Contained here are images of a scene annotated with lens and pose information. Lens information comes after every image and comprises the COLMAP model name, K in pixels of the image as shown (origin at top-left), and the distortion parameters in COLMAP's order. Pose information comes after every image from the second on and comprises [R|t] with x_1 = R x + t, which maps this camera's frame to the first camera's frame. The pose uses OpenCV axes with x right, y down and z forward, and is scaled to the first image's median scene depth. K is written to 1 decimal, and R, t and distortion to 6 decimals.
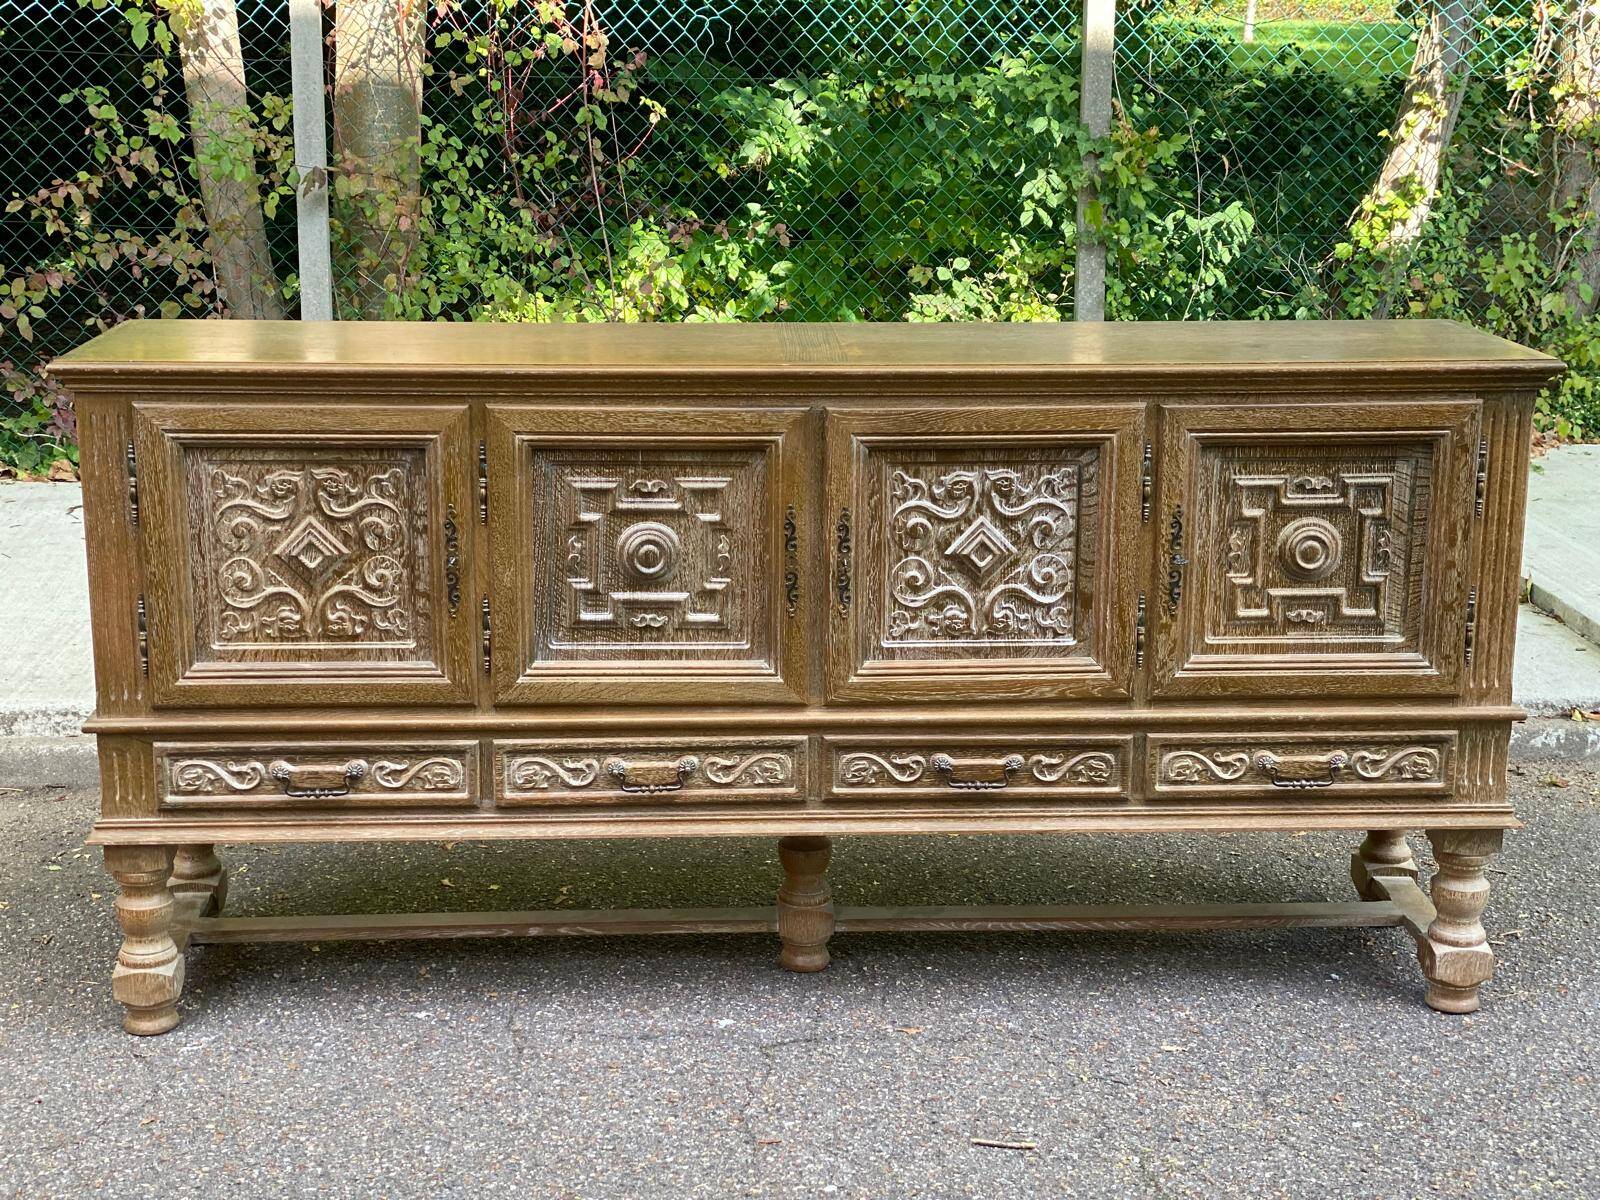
lens RADIAL K [[2327.9, 0, 800.5], [0, 2327.9, 605.8], [0, 0, 1]] dist [0.132863, -0.052684]
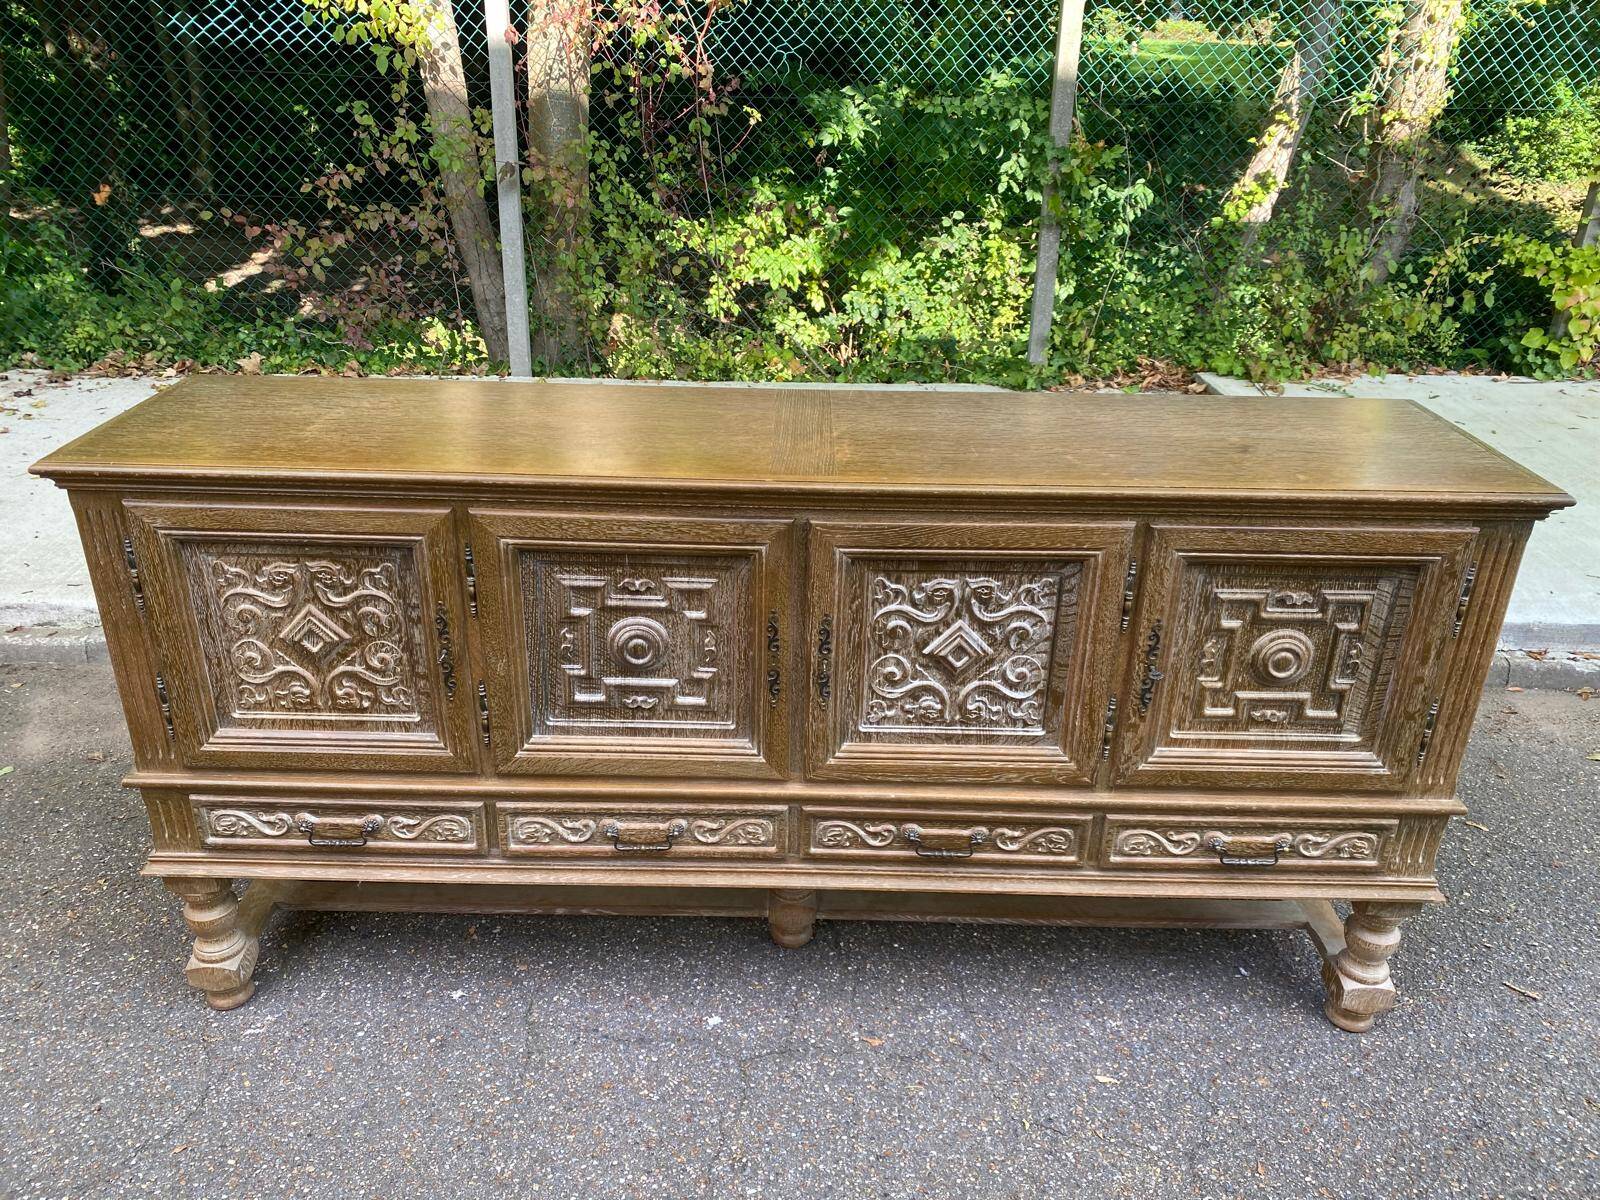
lens RADIAL K [[1211.0, 0, 792.6], [0, 1211.0, 609.8], [0, 0, 1]] dist [0.005577, 0.000676]
pose [[0.997947, 0.038233, -0.051379, 0.030650], [-0.027242, 0.979473, 0.199726, -0.144960], [0.057960, -0.197916, 0.978504, 0.474427]]
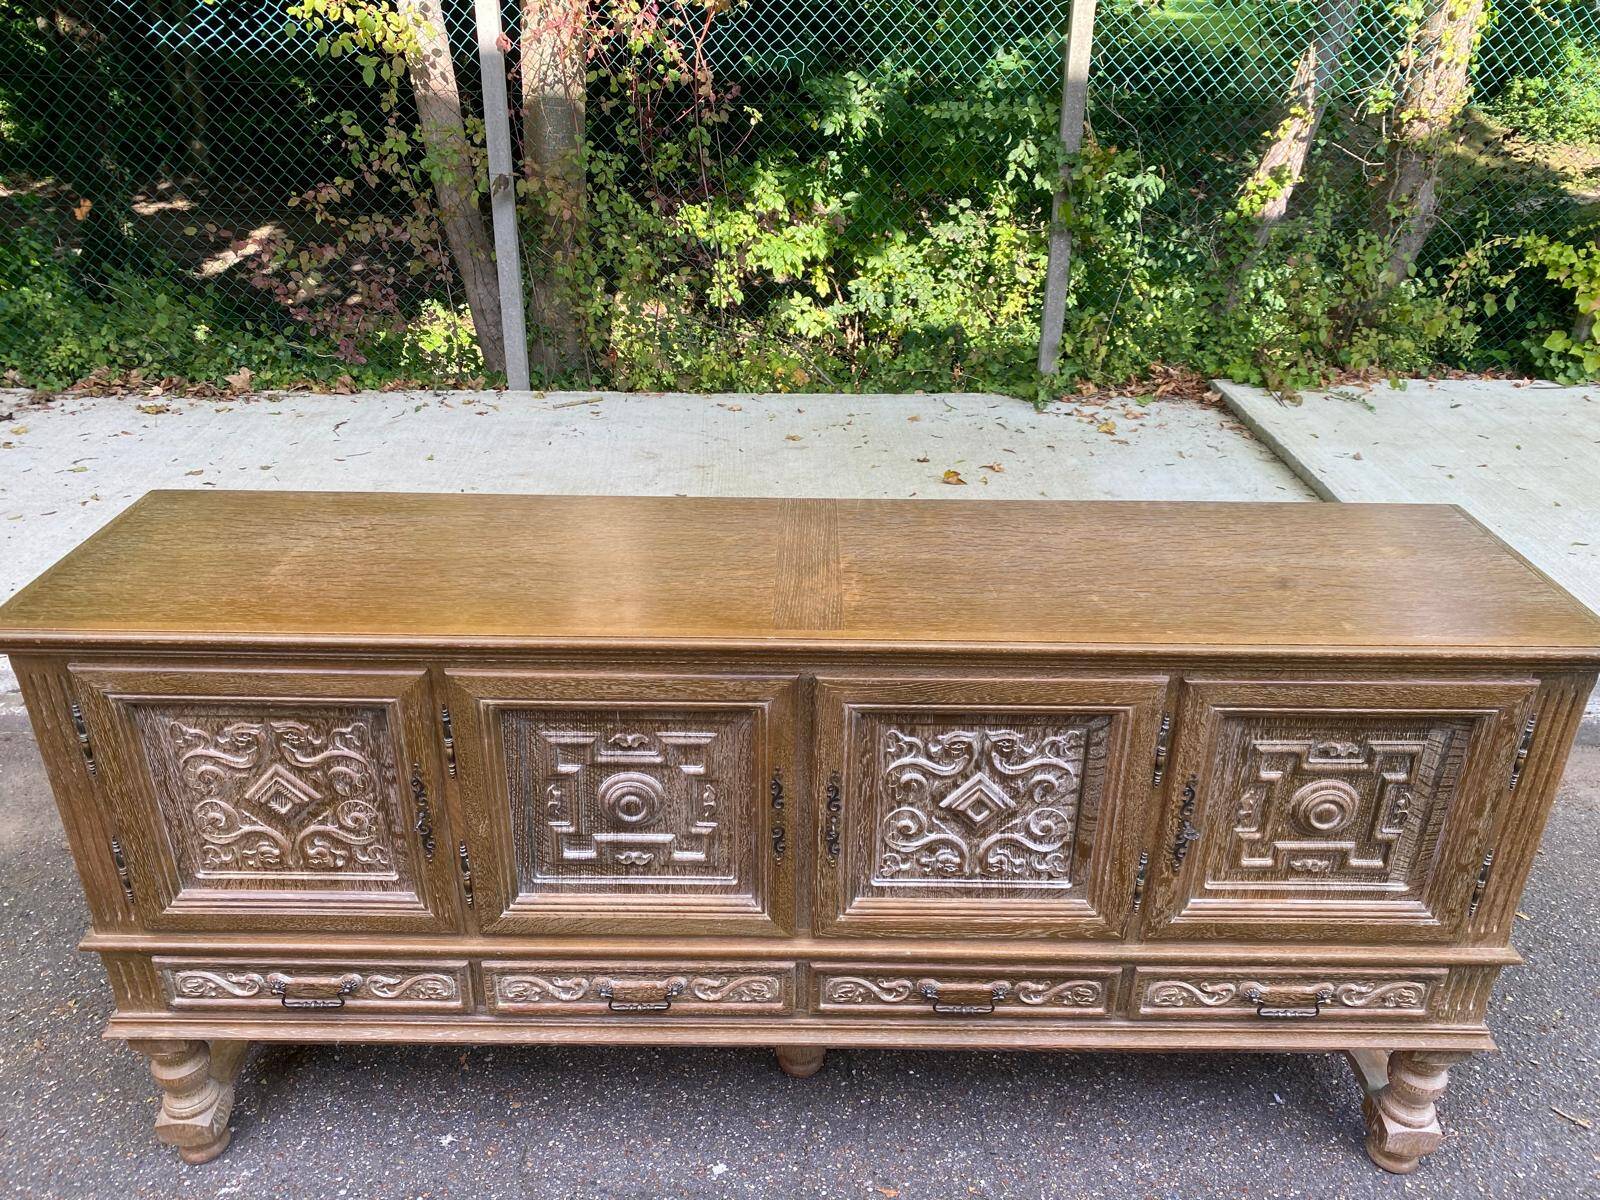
lens RADIAL K [[1210.8, 0, 805.9], [0, 1210.8, 583.2], [0, 0, 1]] dist [0.008992, -0.004253]
pose [[0.998467, 0.029698, -0.046700, 0.027319], [-0.019122, 0.976984, 0.212452, -0.214679], [0.051935, -0.211233, 0.976055, 0.528181]]
